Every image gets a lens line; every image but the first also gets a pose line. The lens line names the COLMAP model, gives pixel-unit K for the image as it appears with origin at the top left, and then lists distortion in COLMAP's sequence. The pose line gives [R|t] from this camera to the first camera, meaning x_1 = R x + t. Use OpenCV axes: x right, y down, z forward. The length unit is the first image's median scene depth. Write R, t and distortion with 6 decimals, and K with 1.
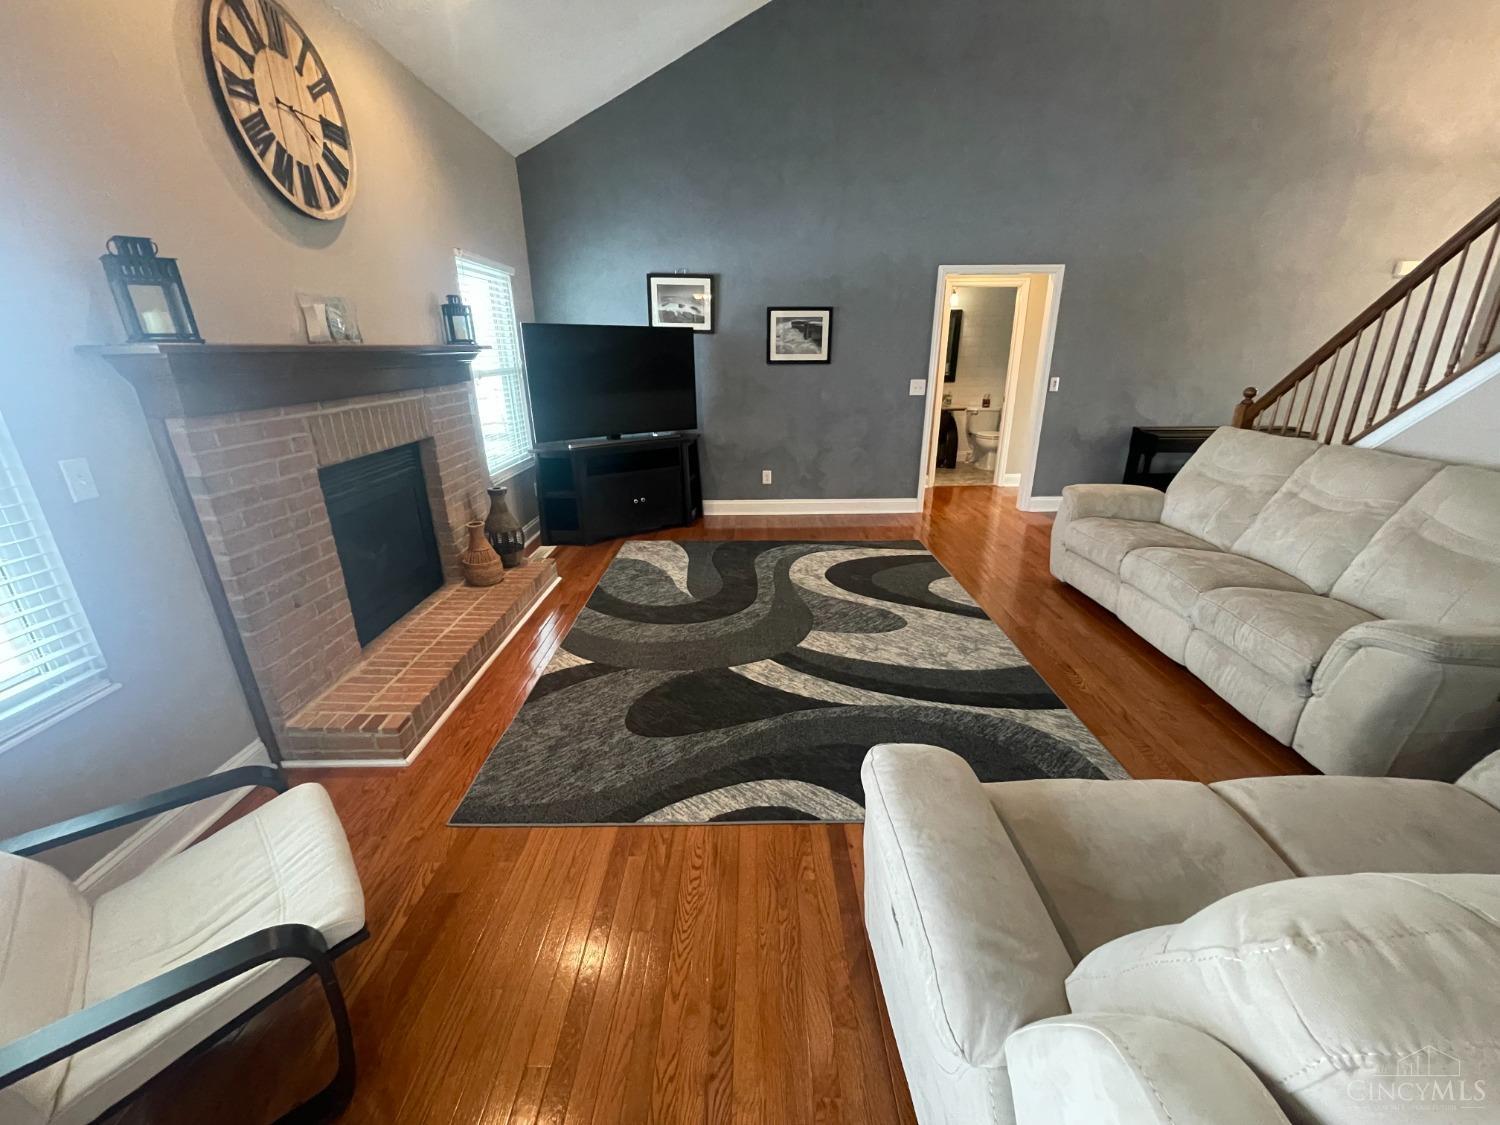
lens RADIAL K [[604.7, 0, 750.1], [0, 604.7, 566.2], [0, 0, 1]] dist [-0.002764, 0.000522]
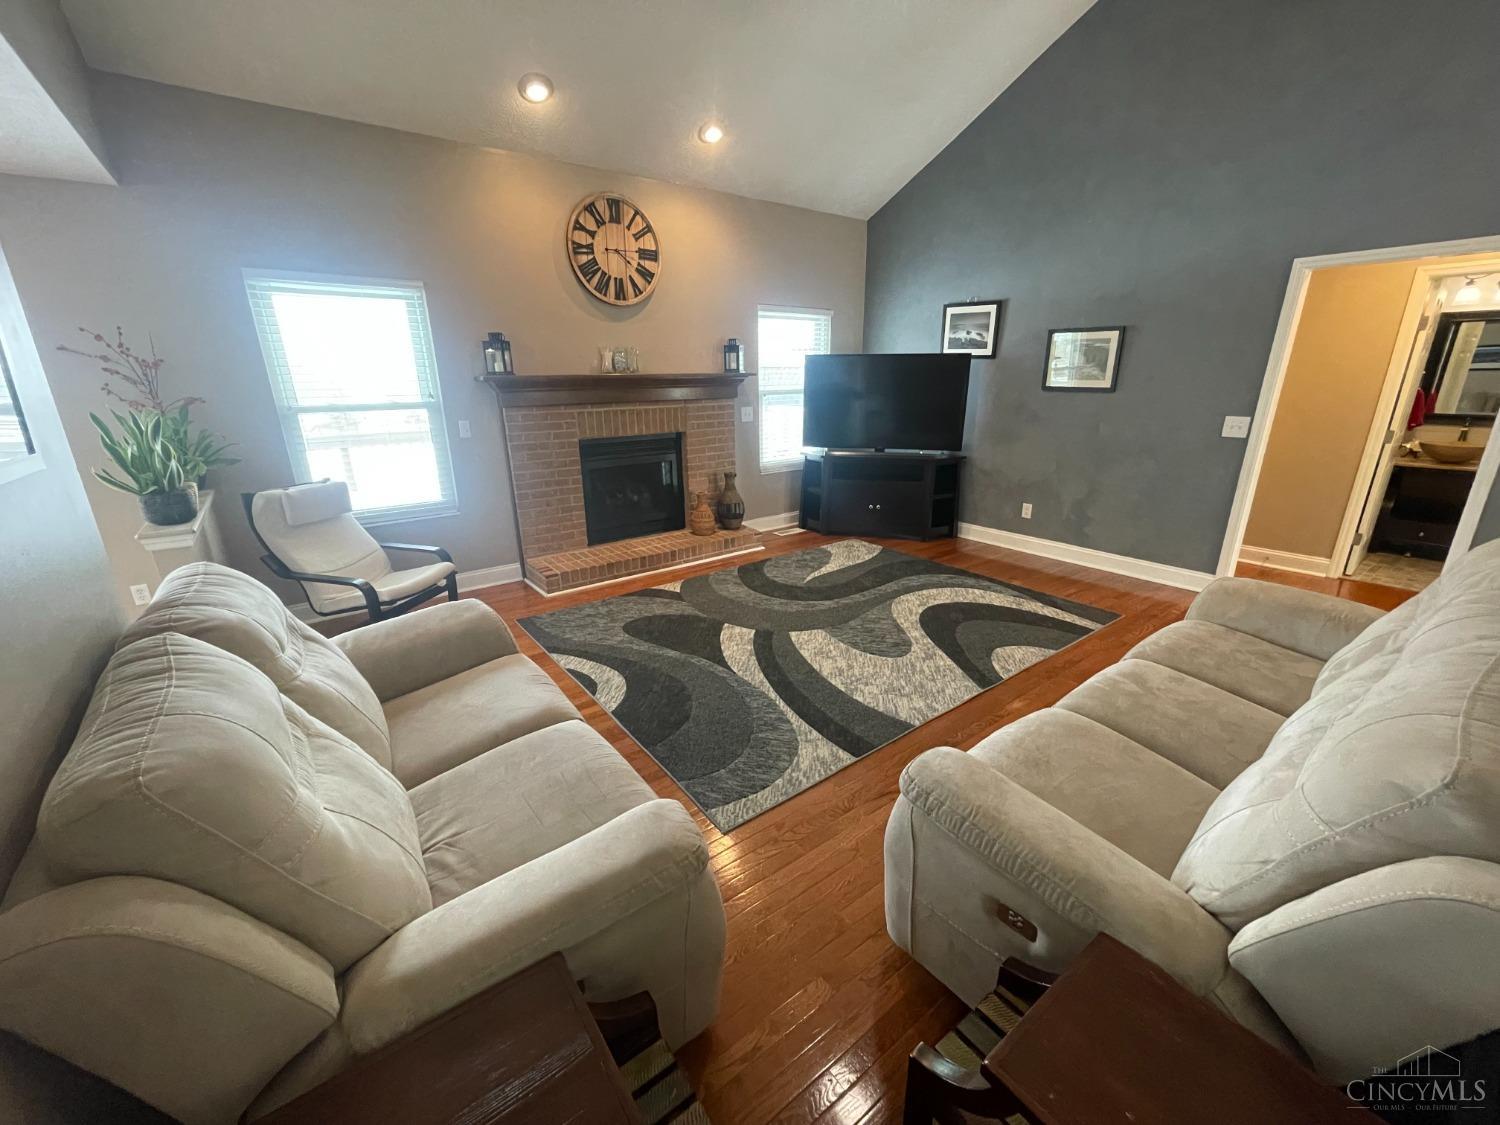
lens RADIAL K [[604.7, 0, 749.2], [0, 604.7, 562.2], [0, 0, 1]] dist [-0.002764, 0.000522]
pose [[0.607128, 0.241630, -0.756975, 0.780146], [-0.264337, 0.959803, 0.094364, -0.076340], [0.749348, 0.142806, 0.646595, 0.156407]]
